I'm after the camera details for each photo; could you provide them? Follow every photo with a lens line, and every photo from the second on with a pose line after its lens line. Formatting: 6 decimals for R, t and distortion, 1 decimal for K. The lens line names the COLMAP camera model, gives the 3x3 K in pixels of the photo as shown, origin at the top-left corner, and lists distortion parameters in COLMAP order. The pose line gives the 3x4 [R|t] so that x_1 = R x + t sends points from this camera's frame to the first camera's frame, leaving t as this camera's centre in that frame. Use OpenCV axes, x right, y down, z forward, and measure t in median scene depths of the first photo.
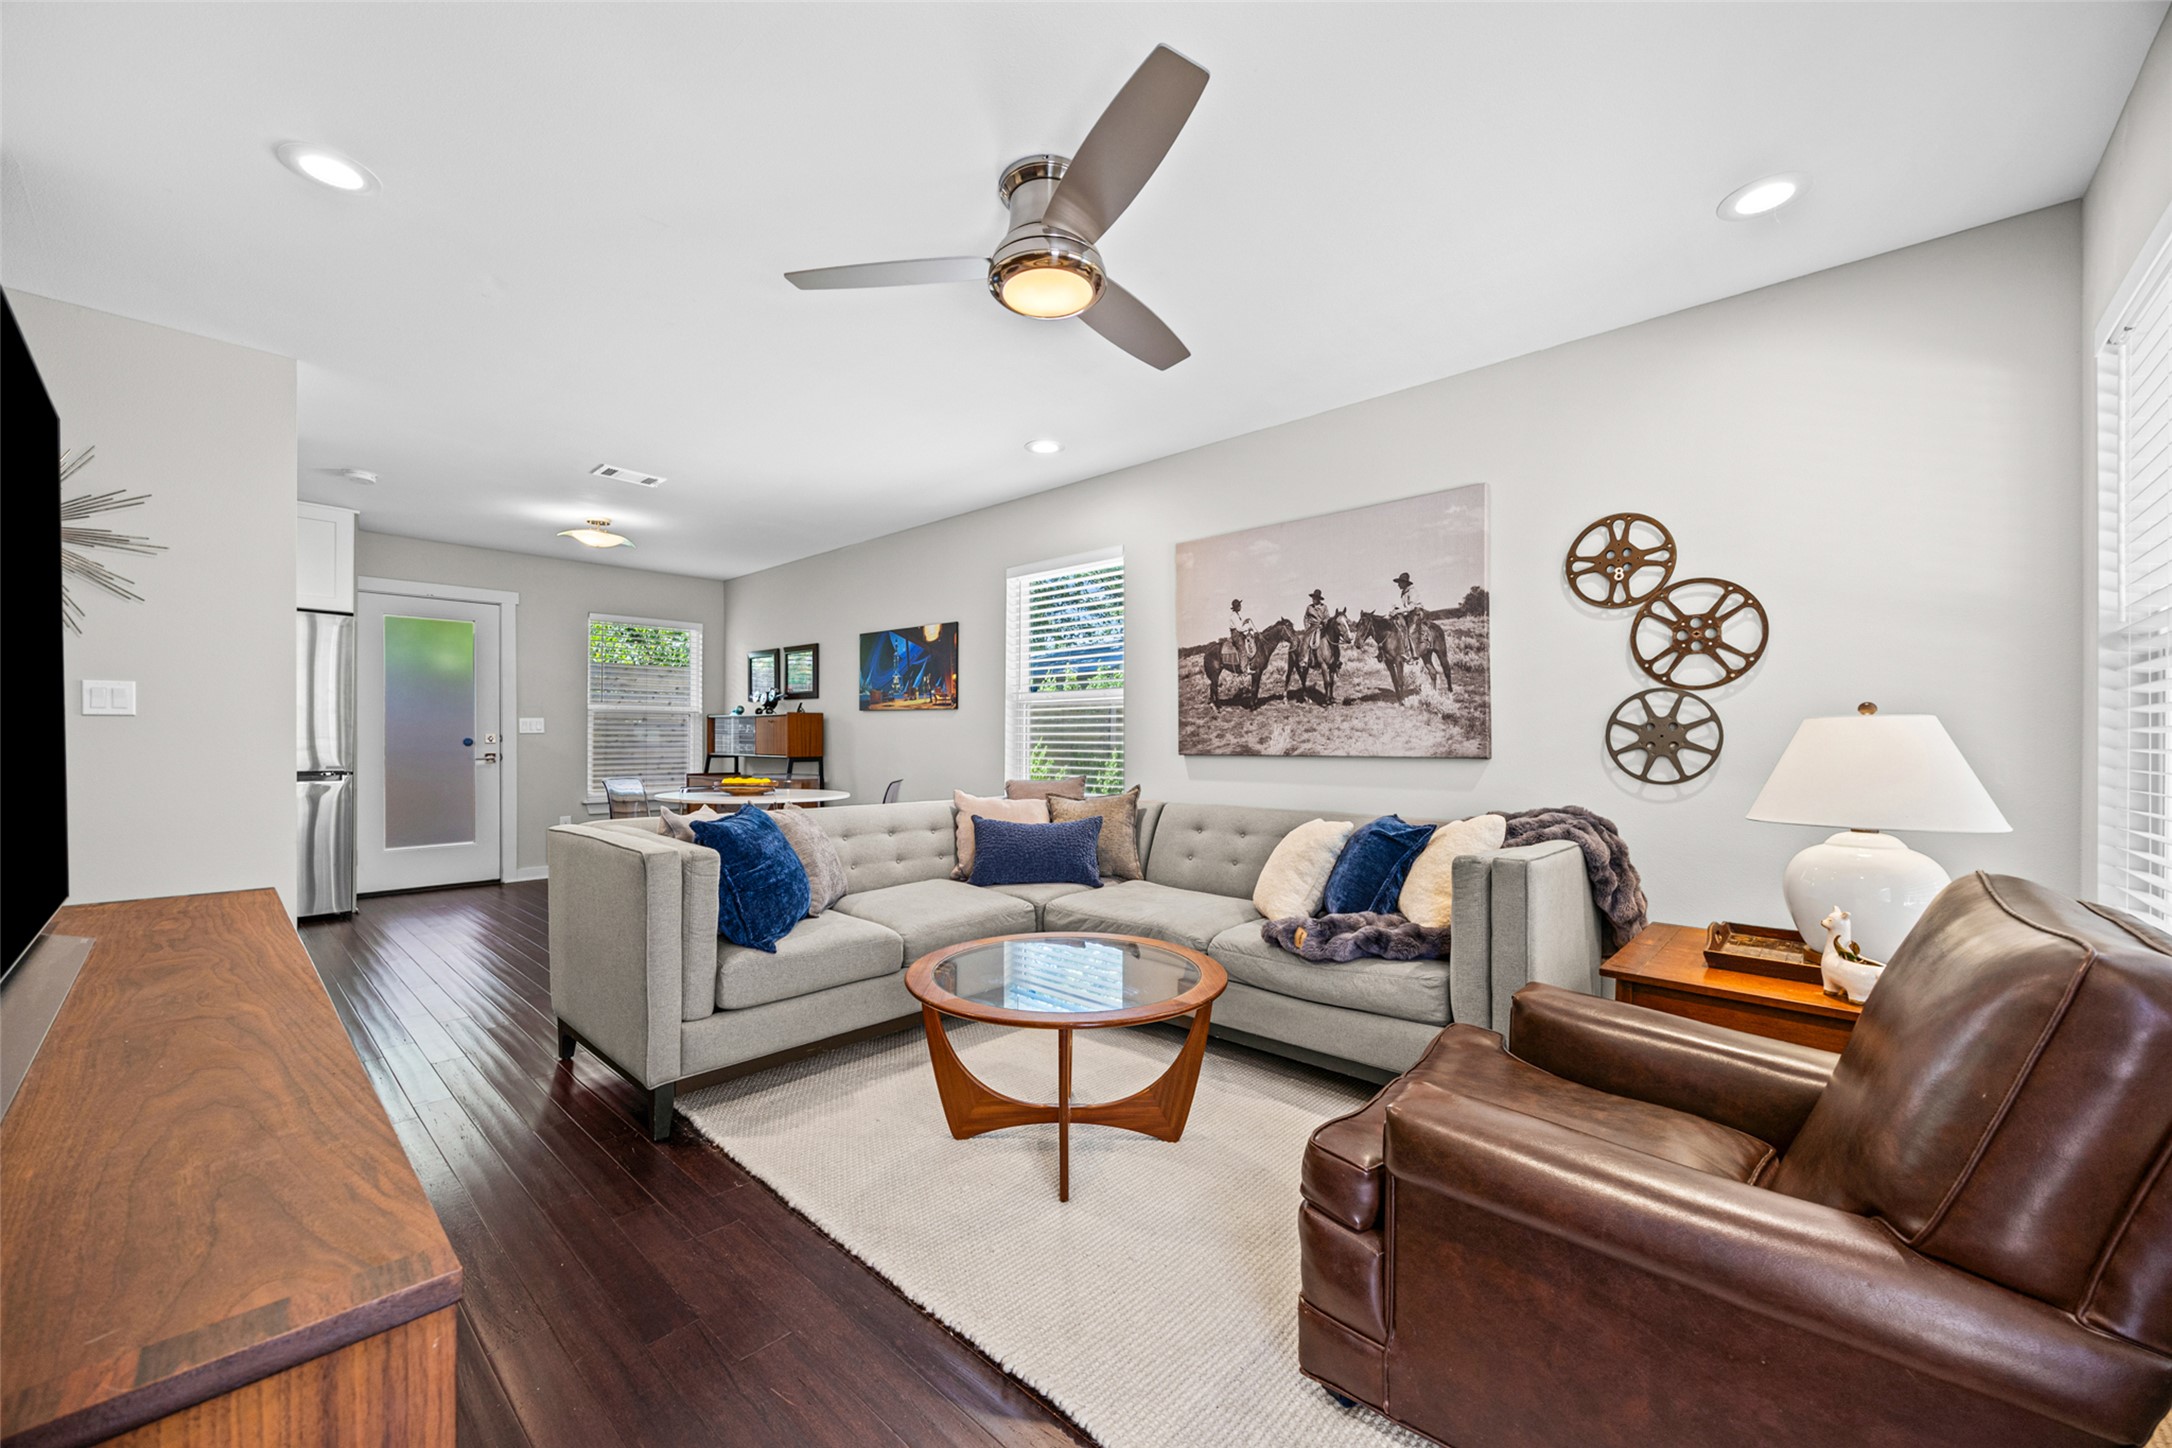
lens RADIAL K [[836.5, 0, 1086.0], [0, 836.5, 724.0], [0, 0, 1]] dist [-0.000182, 0.000003]
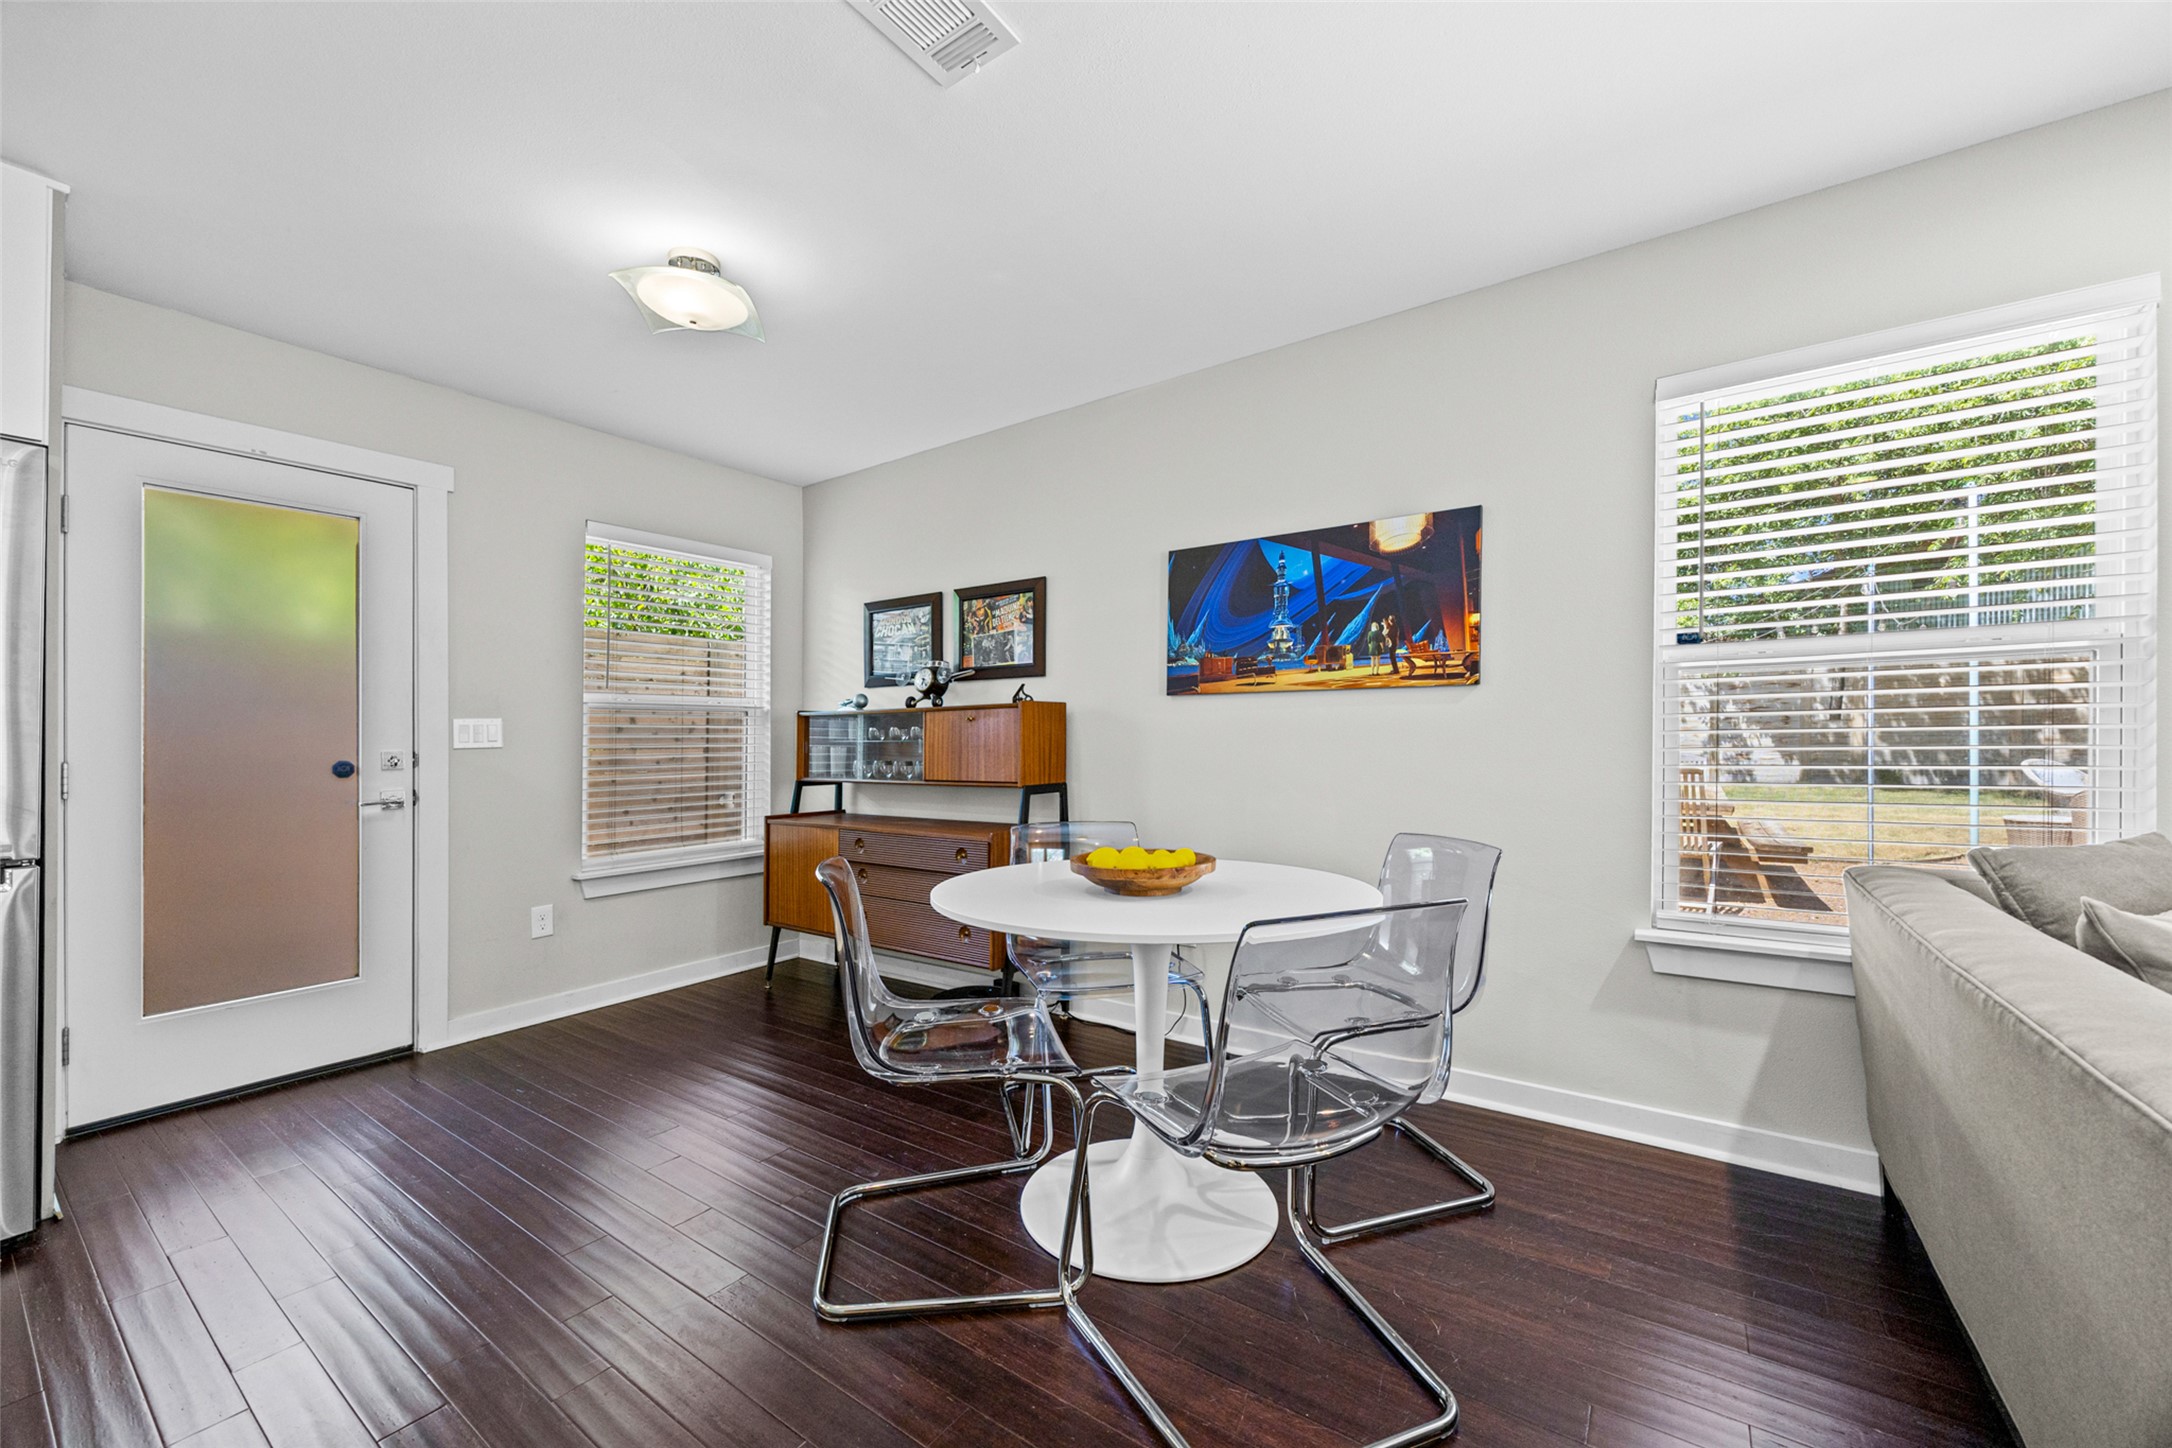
lens RADIAL K [[825.5, 0, 1090.8], [0, 825.5, 713.0], [0, 0, 1]] dist [0.000353, -0.000111]
pose [[0.989887, -0.011124, 0.141418, -0.395449], [0.013843, 0.999737, -0.018262, 0.004192], [-0.141178, 0.020035, 0.989781, 0.487642]]
